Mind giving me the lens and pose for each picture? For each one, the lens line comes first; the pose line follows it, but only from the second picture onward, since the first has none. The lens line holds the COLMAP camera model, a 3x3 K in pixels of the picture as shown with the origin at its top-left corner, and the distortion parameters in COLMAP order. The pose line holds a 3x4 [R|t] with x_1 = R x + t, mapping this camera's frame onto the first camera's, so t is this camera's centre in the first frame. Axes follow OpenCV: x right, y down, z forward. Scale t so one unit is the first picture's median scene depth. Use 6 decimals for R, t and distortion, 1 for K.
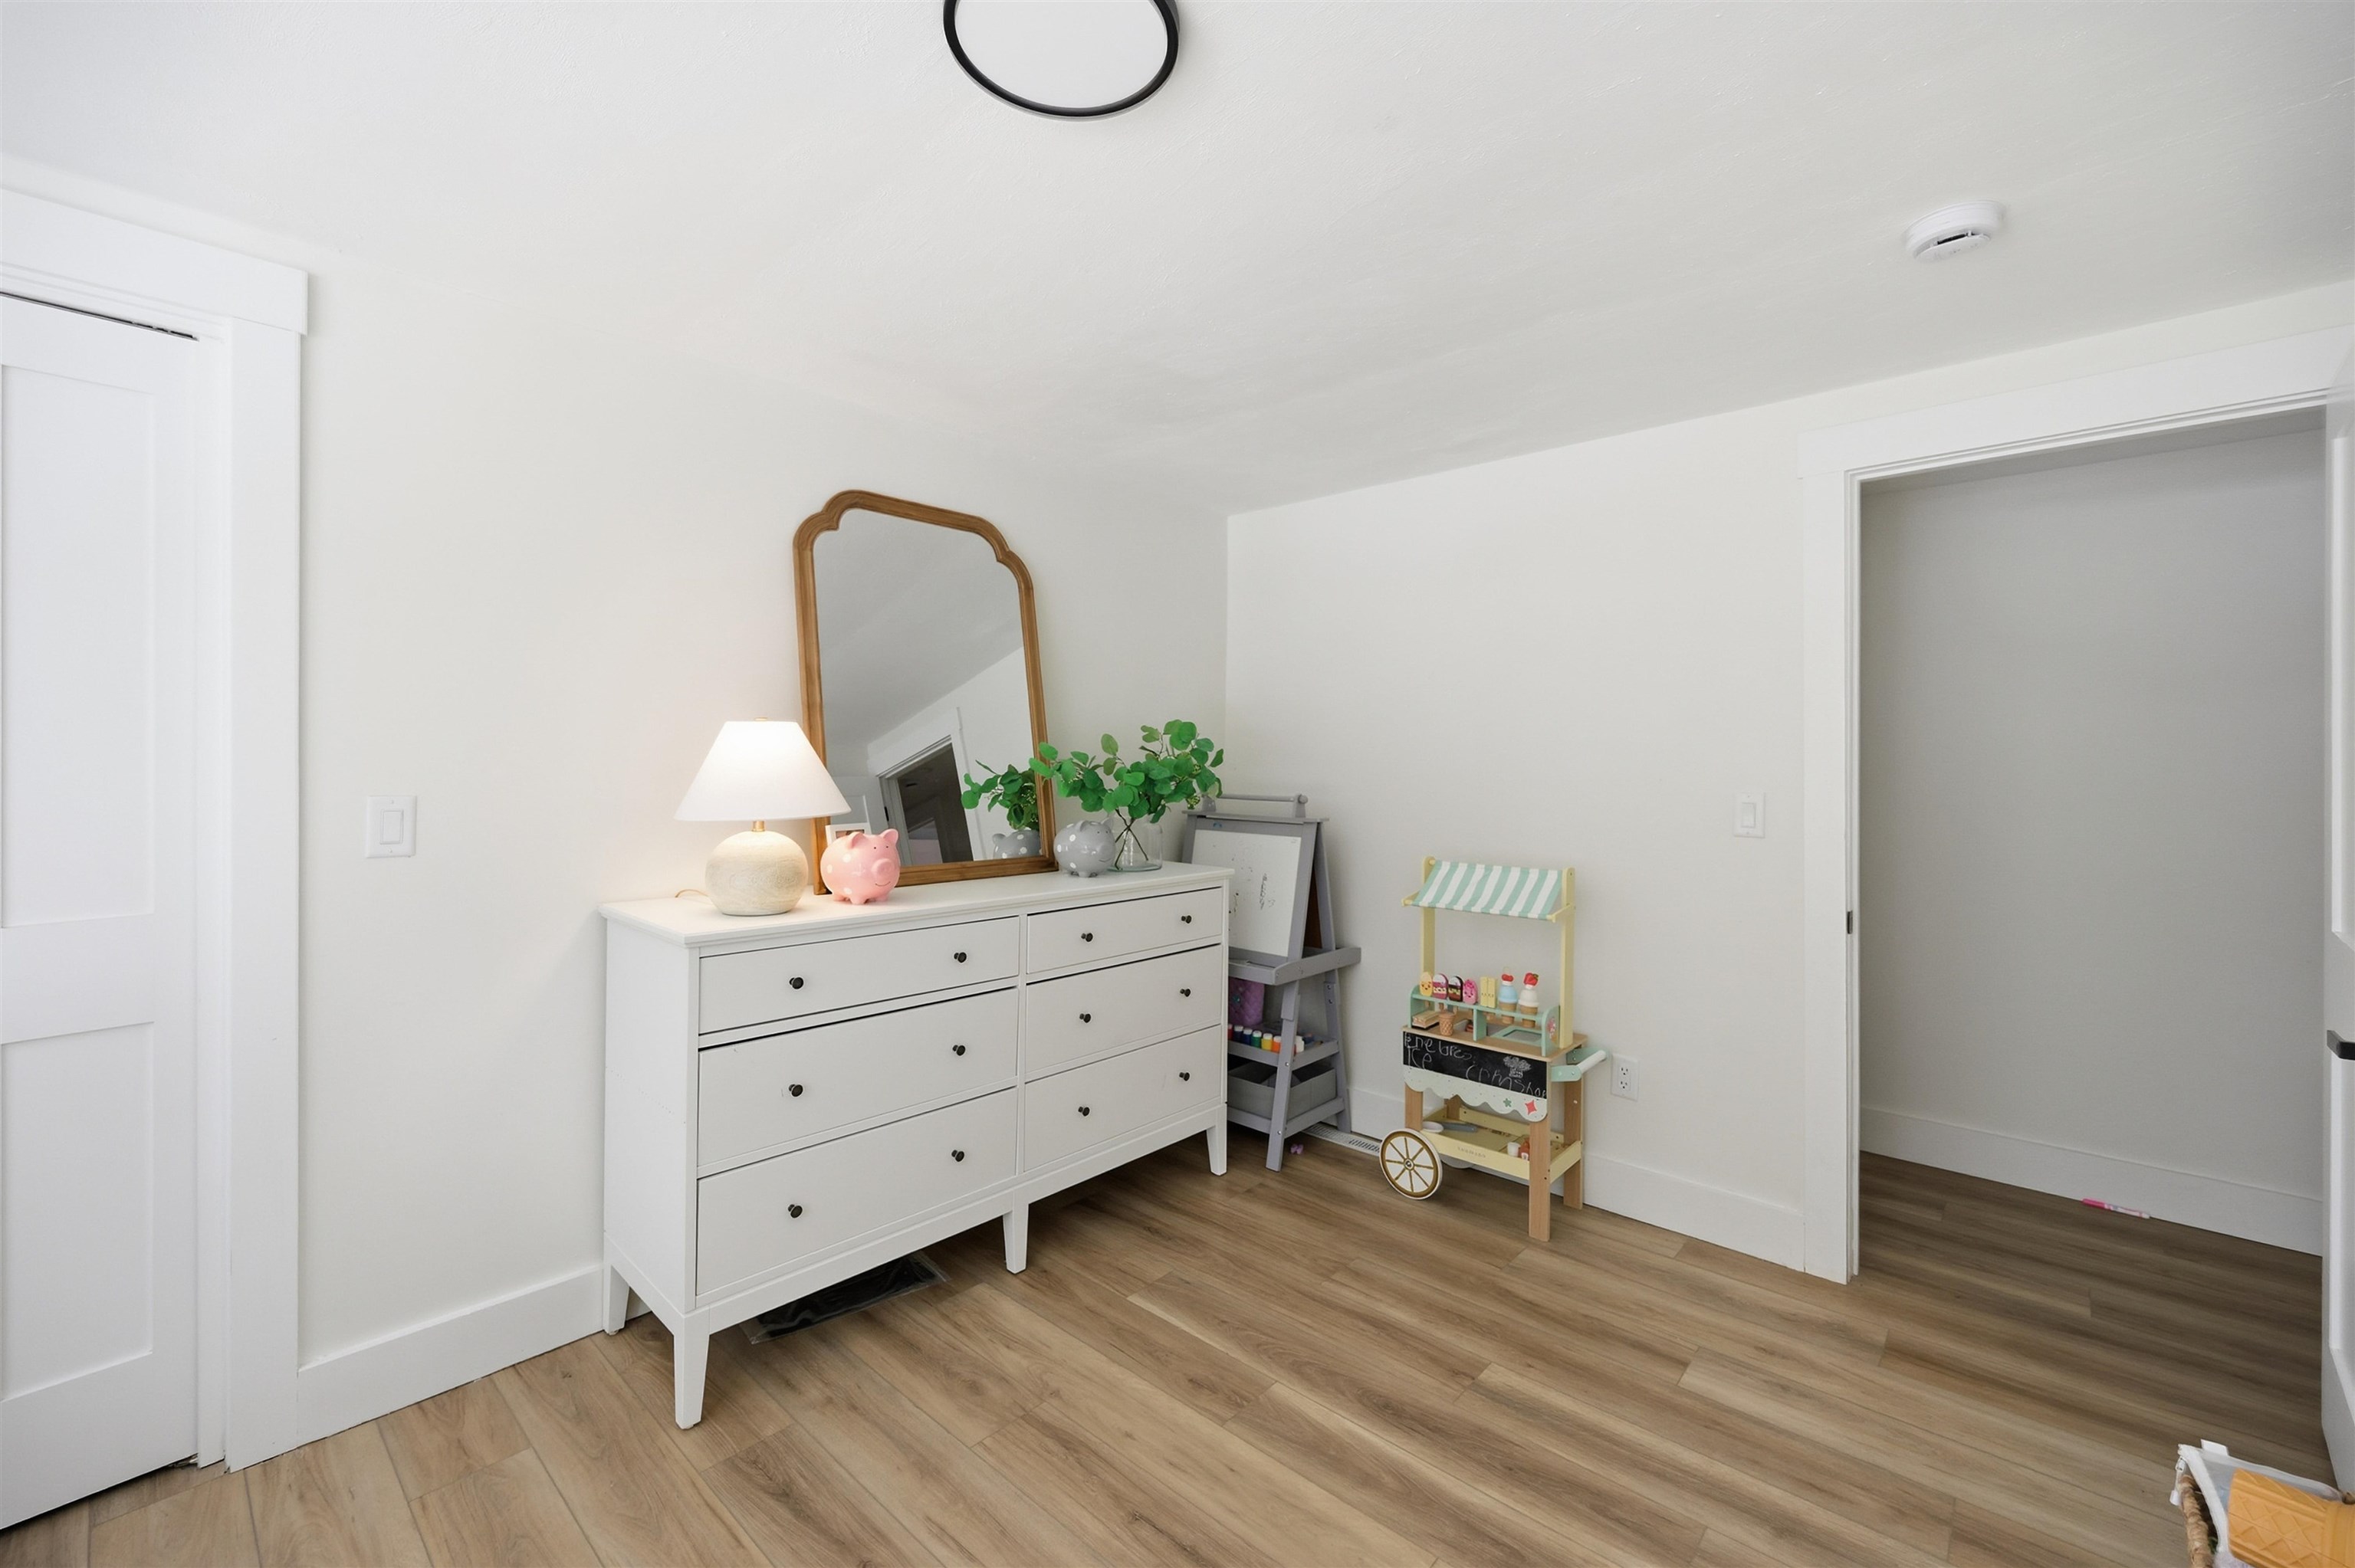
lens RADIAL K [[953.1, 0, 1185.7], [0, 953.1, 764.5], [0, 0, 1]] dist [0.000371, -0.000201]
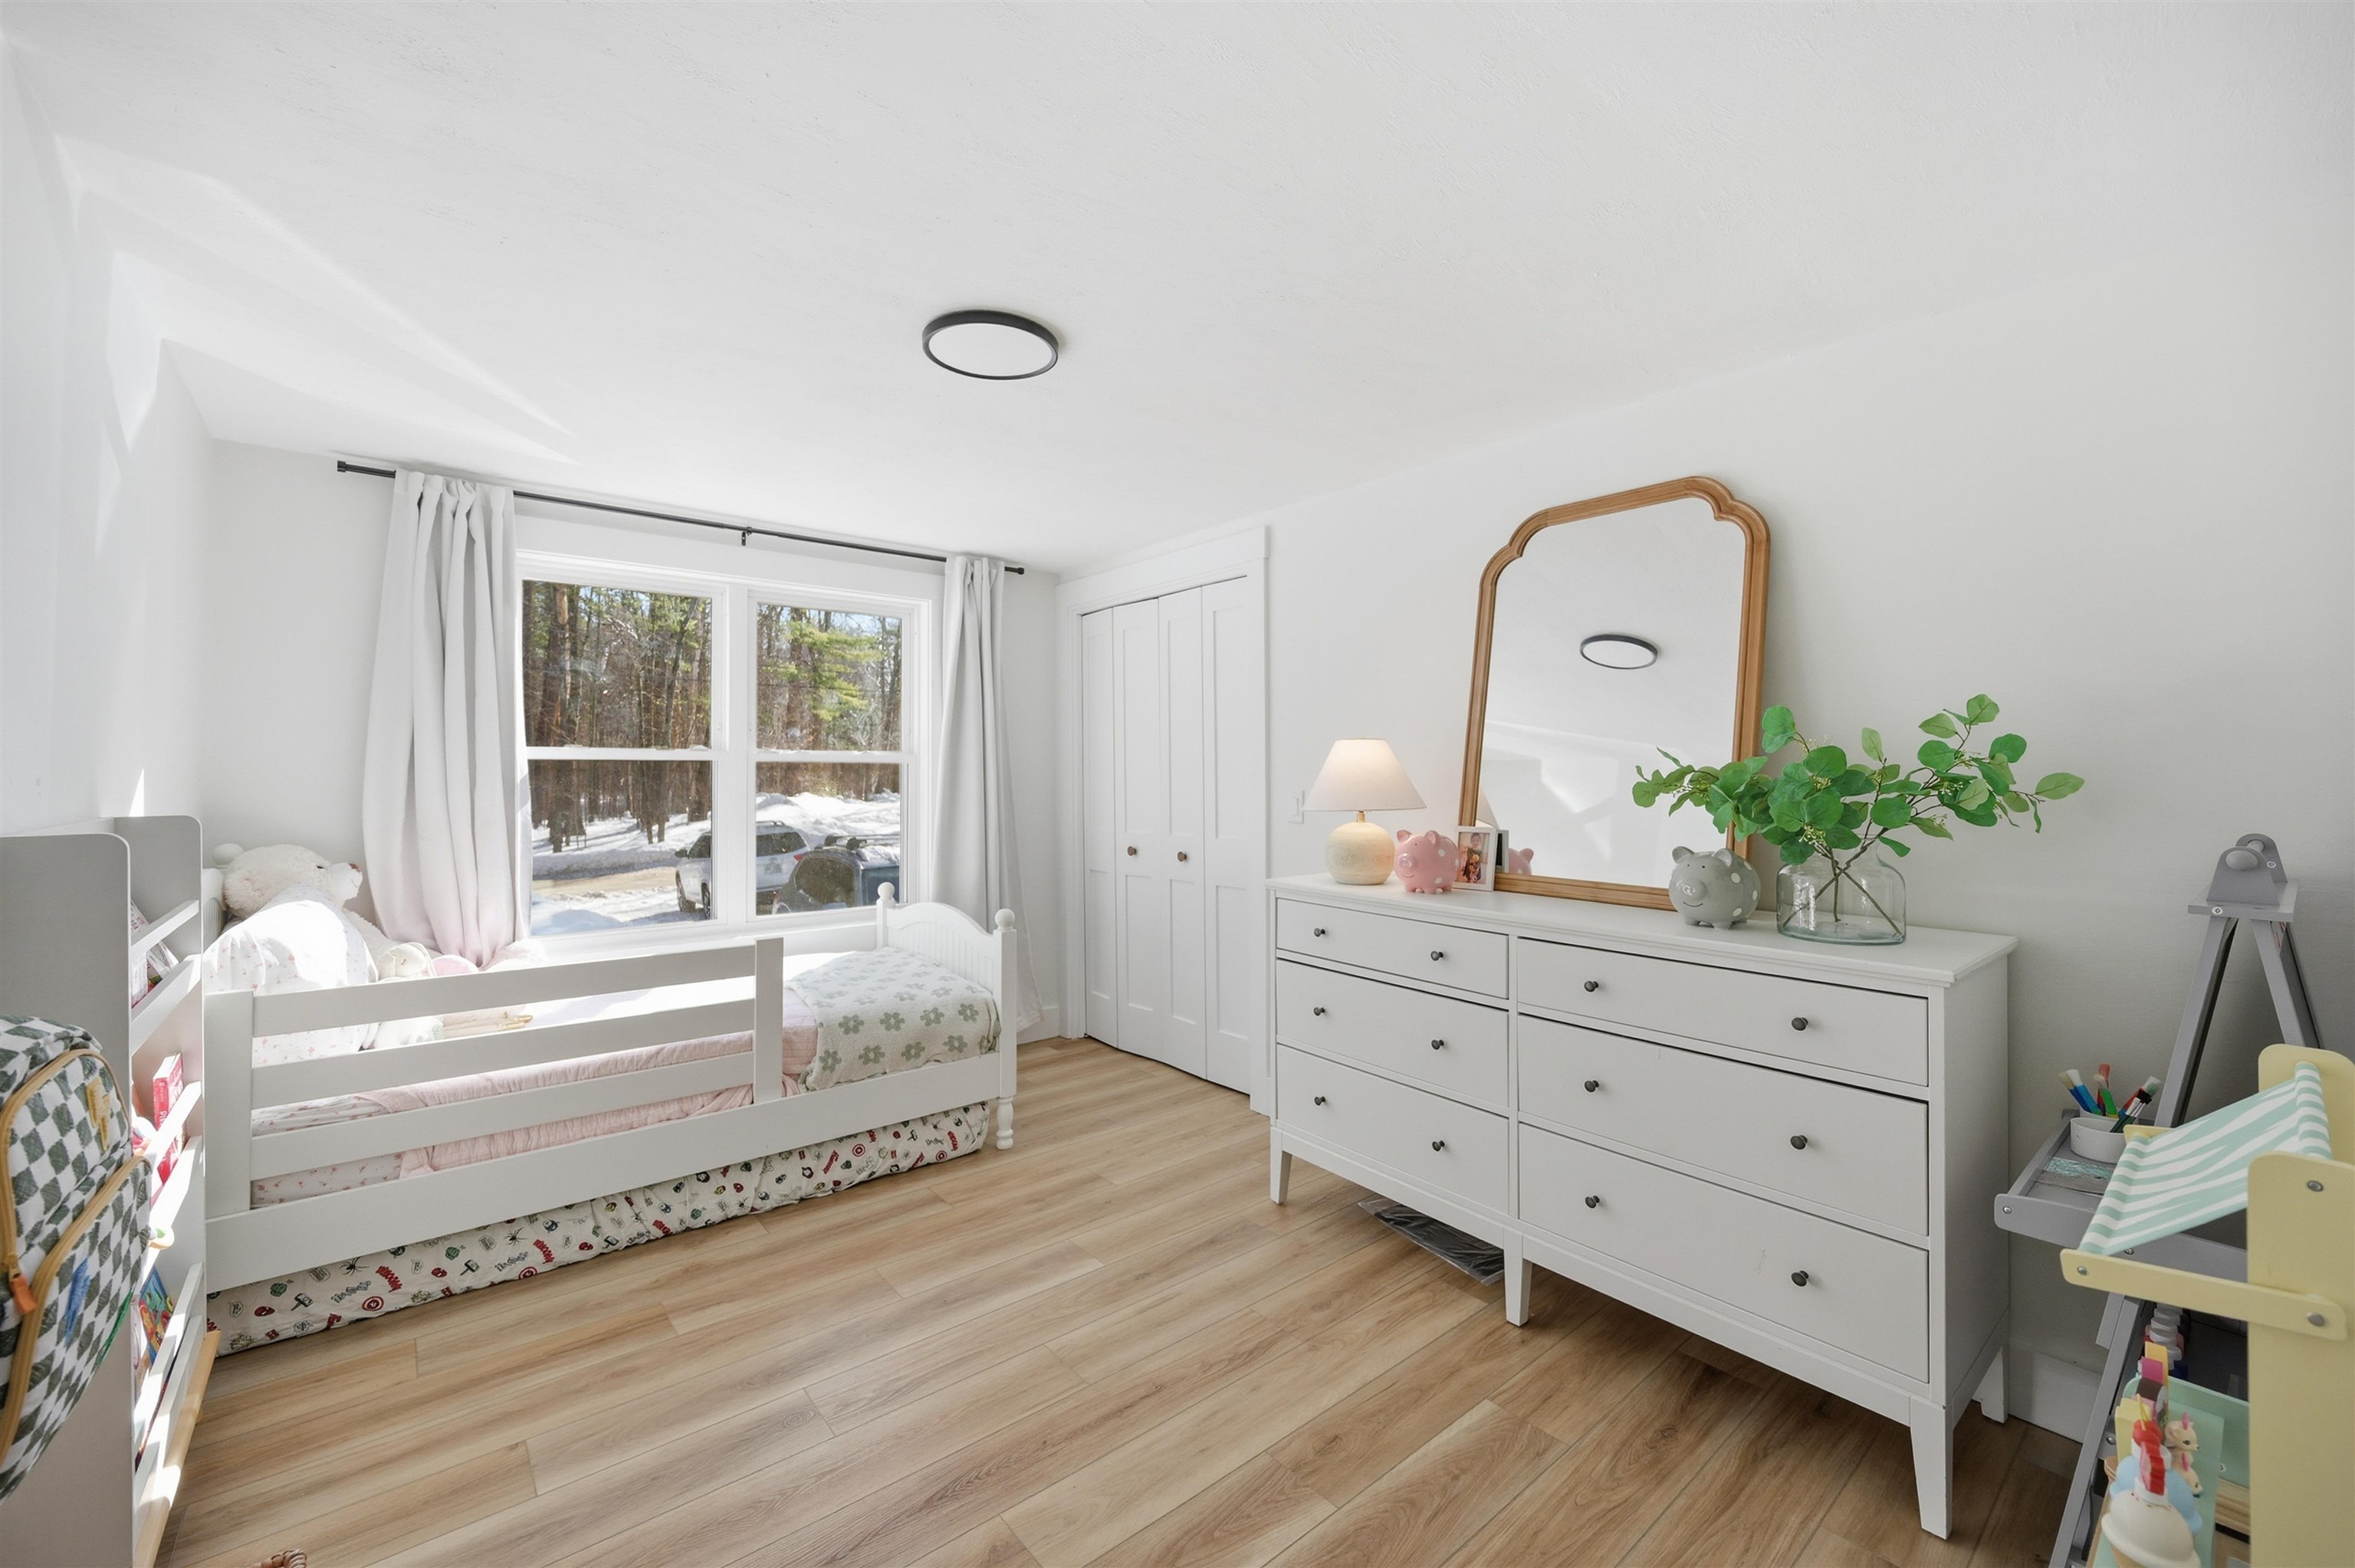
lens RADIAL K [[953.1, 0, 1185.7], [0, 953.1, 764.5], [0, 0, 1]] dist [0.000371, -0.000201]
pose [[-0.133618, -0.010931, -0.990973, 0.832730], [-0.006039, 0.999930, -0.010215, 0.004082], [0.991014, 0.004620, -0.133675, 0.854480]]
